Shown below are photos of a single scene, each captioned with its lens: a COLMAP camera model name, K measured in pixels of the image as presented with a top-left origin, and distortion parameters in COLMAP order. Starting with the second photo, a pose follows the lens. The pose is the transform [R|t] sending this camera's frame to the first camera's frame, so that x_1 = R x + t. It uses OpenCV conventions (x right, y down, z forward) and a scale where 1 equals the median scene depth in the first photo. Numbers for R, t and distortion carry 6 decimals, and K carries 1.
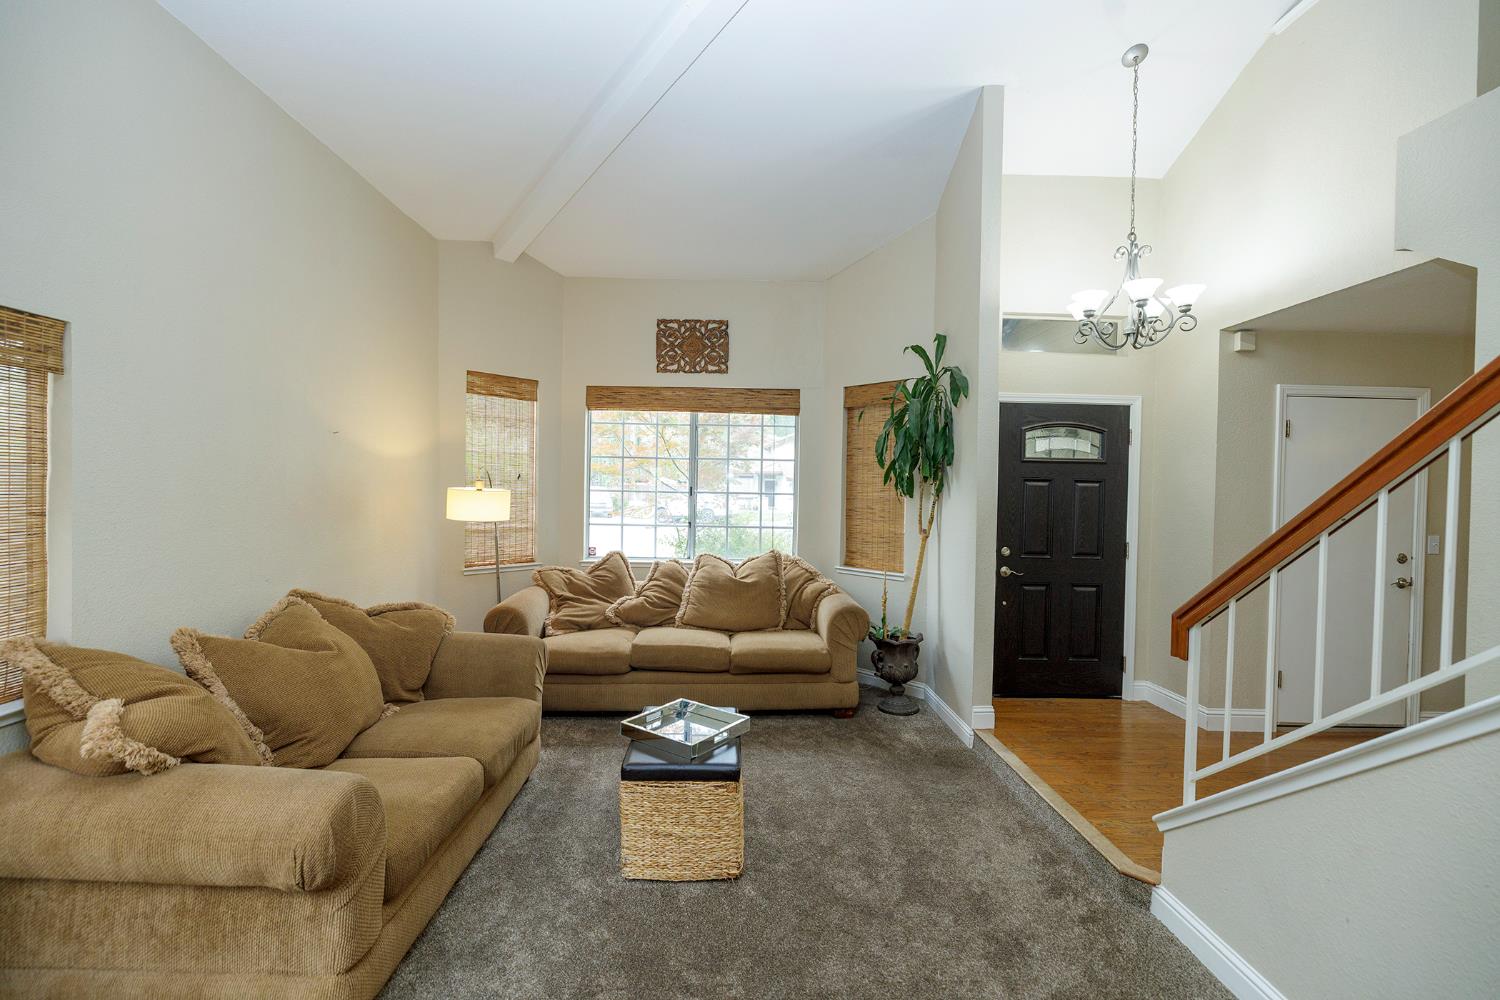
lens RADIAL K [[626.5, 0, 742.3], [0, 626.5, 494.3], [0, 0, 1]] dist [-0.000882, -0.000402]
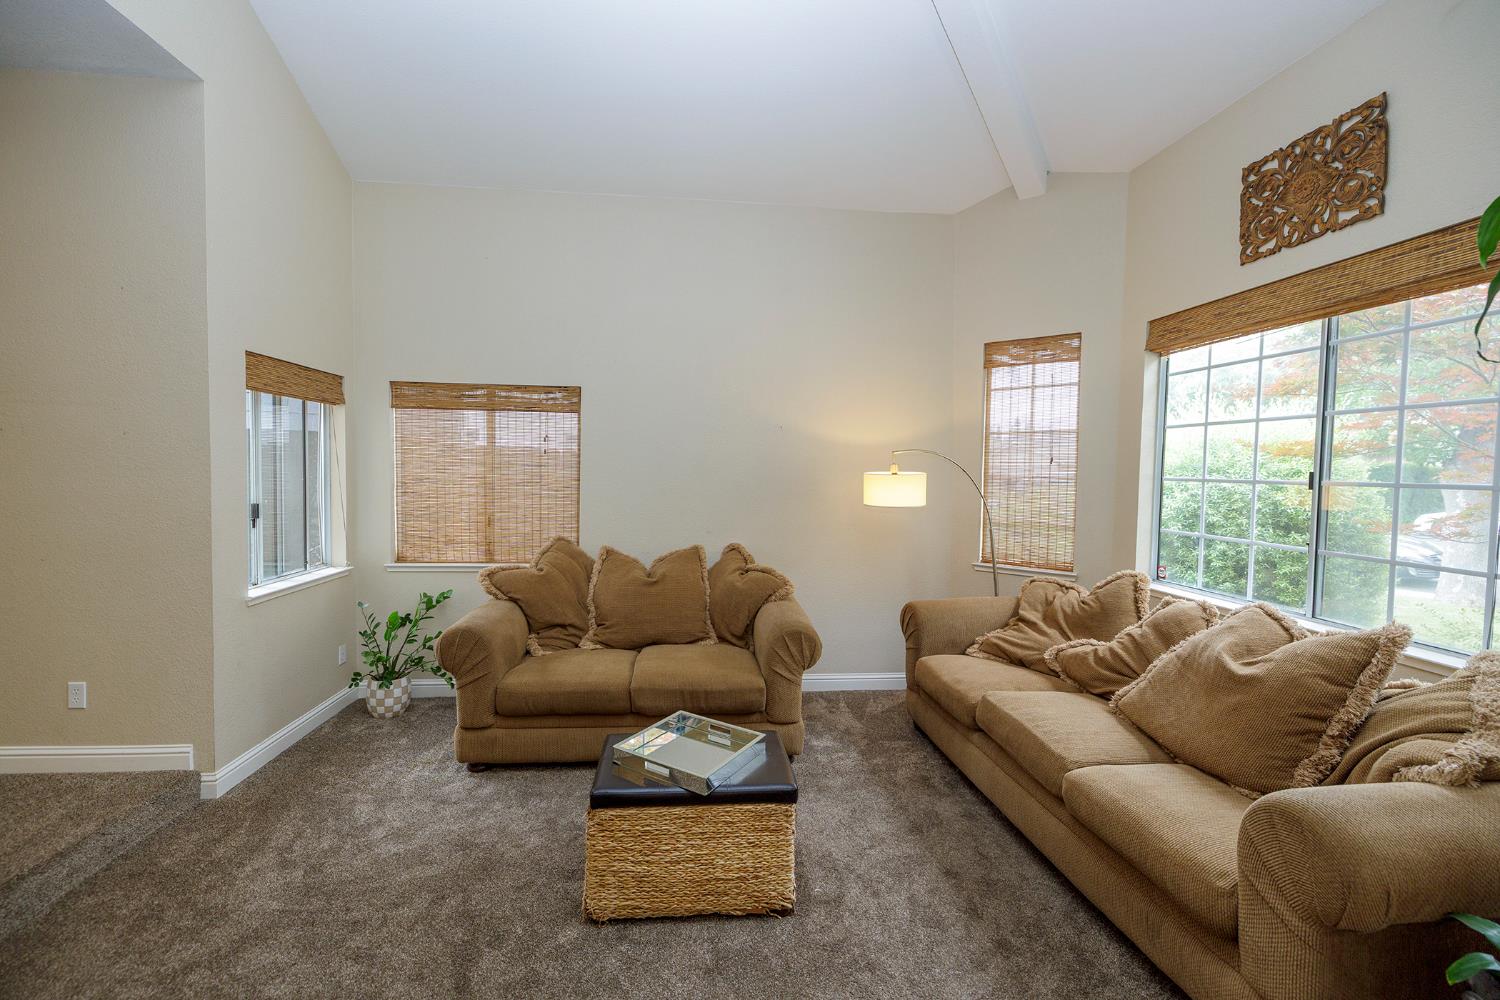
lens RADIAL K [[626.5, 0, 742.3], [0, 626.5, 494.3], [0, 0, 1]] dist [-0.000882, -0.000402]
pose [[0.077604, 0.026371, -0.996635, 0.386173], [-0.026823, 0.999343, 0.024354, 0.005565], [0.996623, 0.024843, 0.078261, 0.522307]]
